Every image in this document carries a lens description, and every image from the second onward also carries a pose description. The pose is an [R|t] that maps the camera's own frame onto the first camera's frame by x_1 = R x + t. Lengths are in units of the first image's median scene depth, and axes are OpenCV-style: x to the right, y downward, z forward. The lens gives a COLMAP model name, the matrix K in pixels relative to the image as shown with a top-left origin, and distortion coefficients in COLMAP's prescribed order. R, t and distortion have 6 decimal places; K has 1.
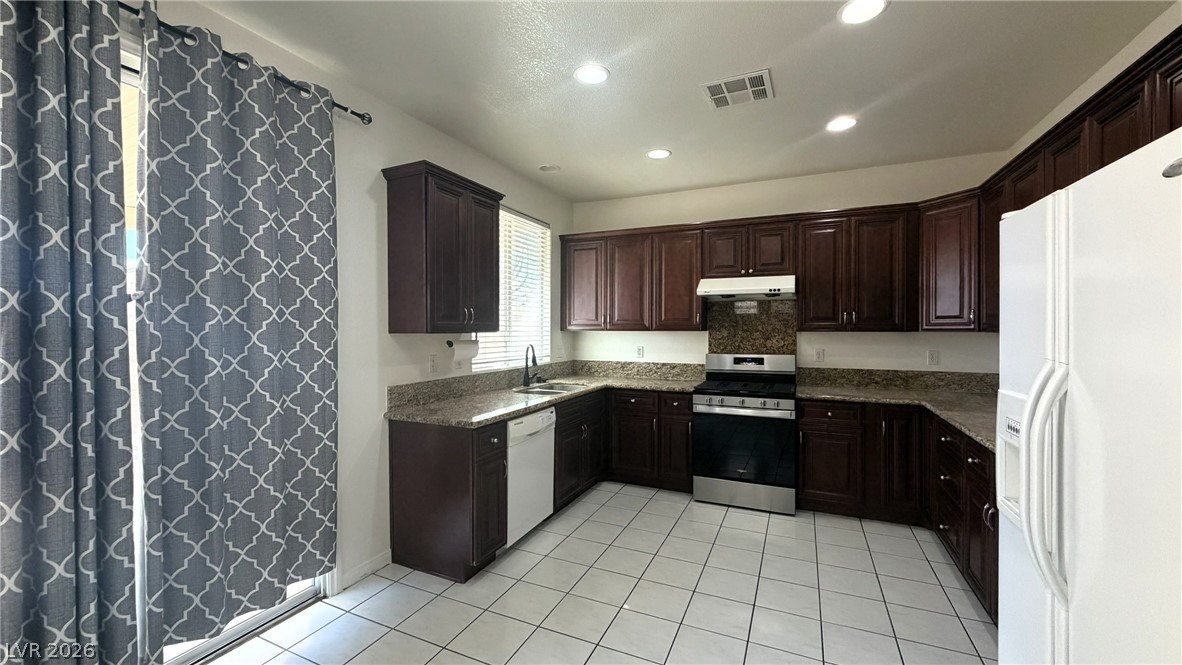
lens RADIAL K [[469.2, 0, 586.5], [0, 469.2, 333.1], [0, 0, 1]] dist [-0.004409, 0.000980]
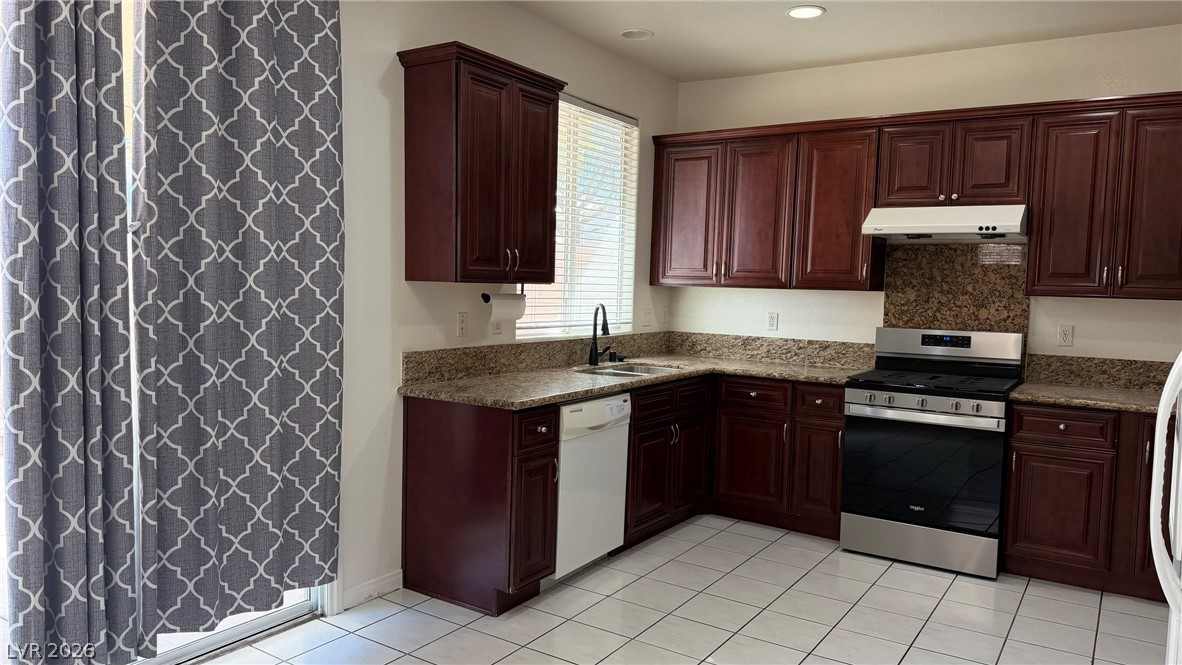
lens RADIAL K [[821.2, 0, 596.7], [0, 821.2, 341.5], [0, 0, 1]] dist [0.060834, -0.083452]
pose [[0.988704, 0.037450, -0.145129, 0.051199], [-0.028562, 0.997614, 0.062847, 0.004687], [0.147136, -0.057992, 0.987415, -0.181016]]
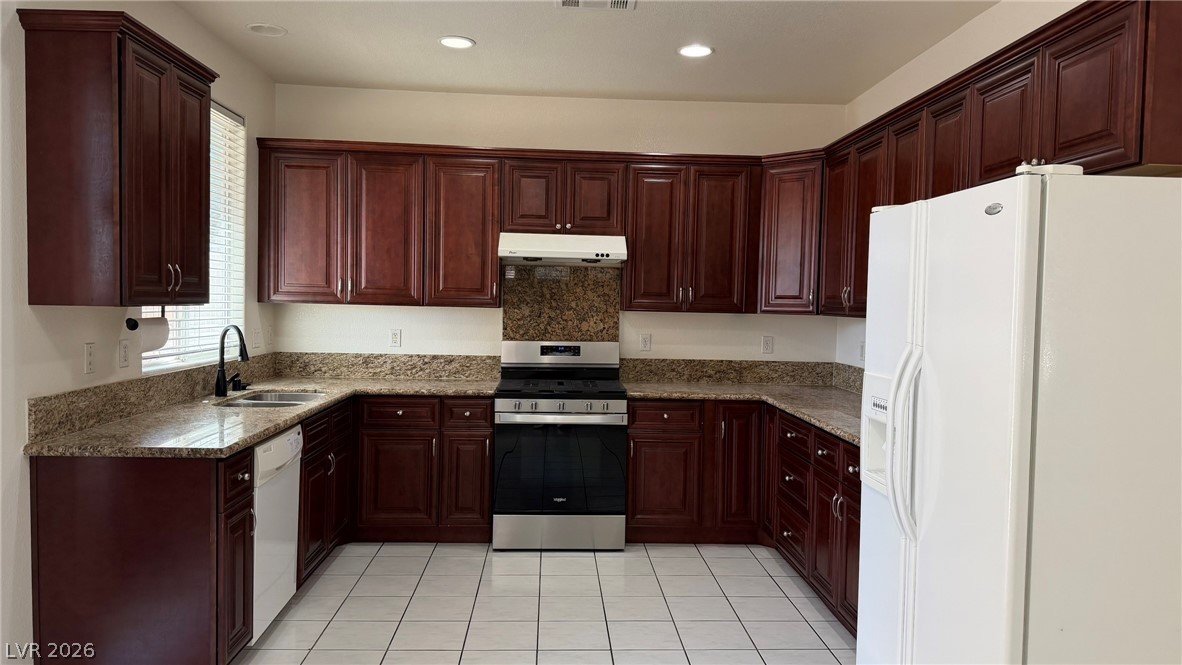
lens RADIAL K [[821.2, 0, 598.5], [0, 821.2, 336.8], [0, 0, 1]] dist [0.060834, -0.083452]
pose [[0.881707, -0.000108, 0.471796, -0.218960], [-0.017636, 0.999293, 0.033189, -0.004839], [-0.471467, -0.037584, 0.881083, -0.149970]]
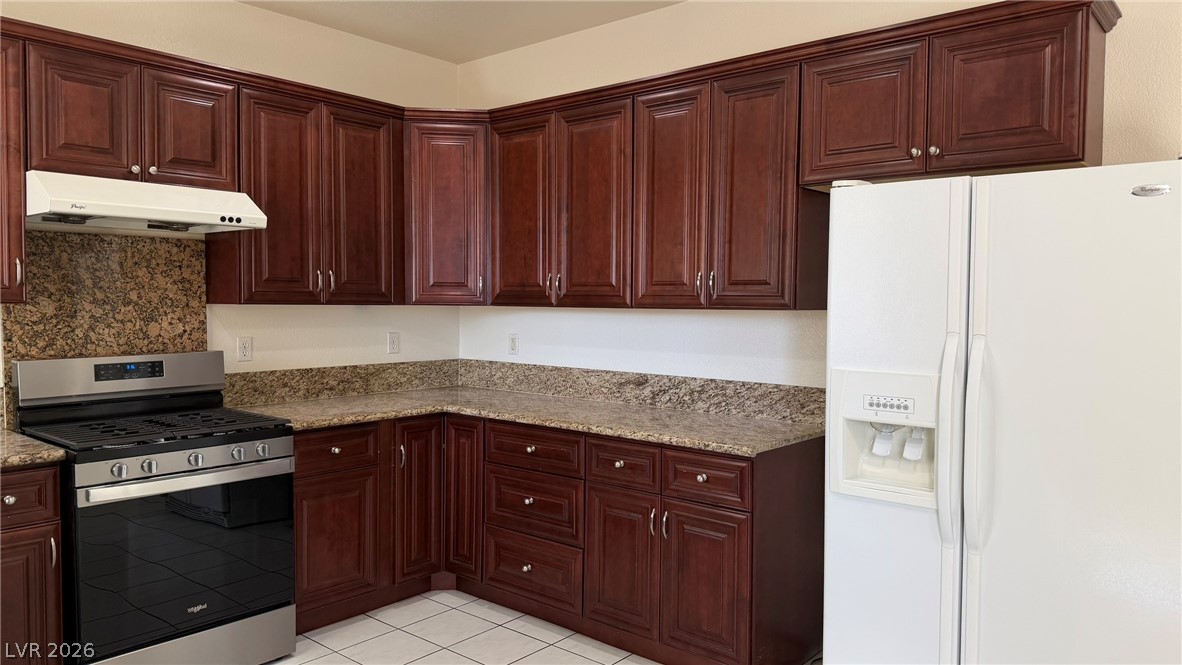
lens RADIAL K [[821.2, 0, 603.8], [0, 821.2, 335.9], [0, 0, 1]] dist [0.060834, -0.083452]
pose [[0.257993, -0.038753, 0.965369, -0.334319], [0.001725, 0.999212, 0.039651, -0.004258], [-0.966145, -0.008564, 0.257856, 0.403014]]
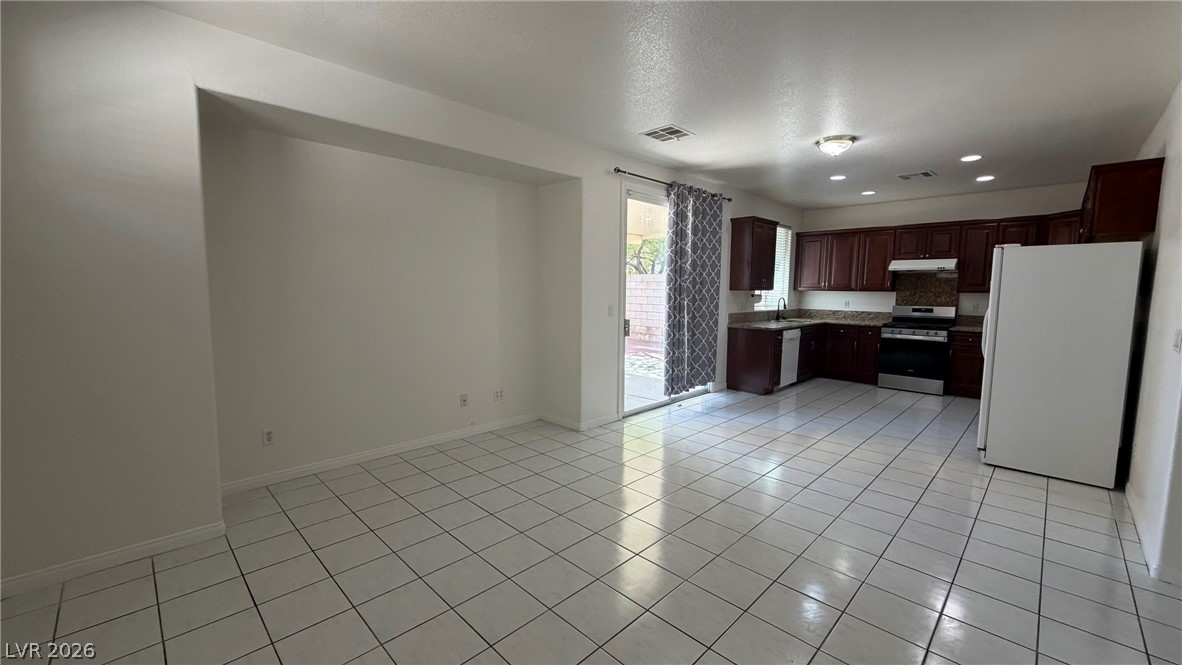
lens RADIAL K [[469.2, 0, 582.5], [0, 469.2, 333.7], [0, 0, 1]] dist [-0.004409, 0.000980]
pose [[0.934990, 0.044217, -0.351907, -0.210252], [-0.013944, 0.996014, 0.088101, 0.015082], [0.354400, -0.077466, 0.931880, -1.073369]]
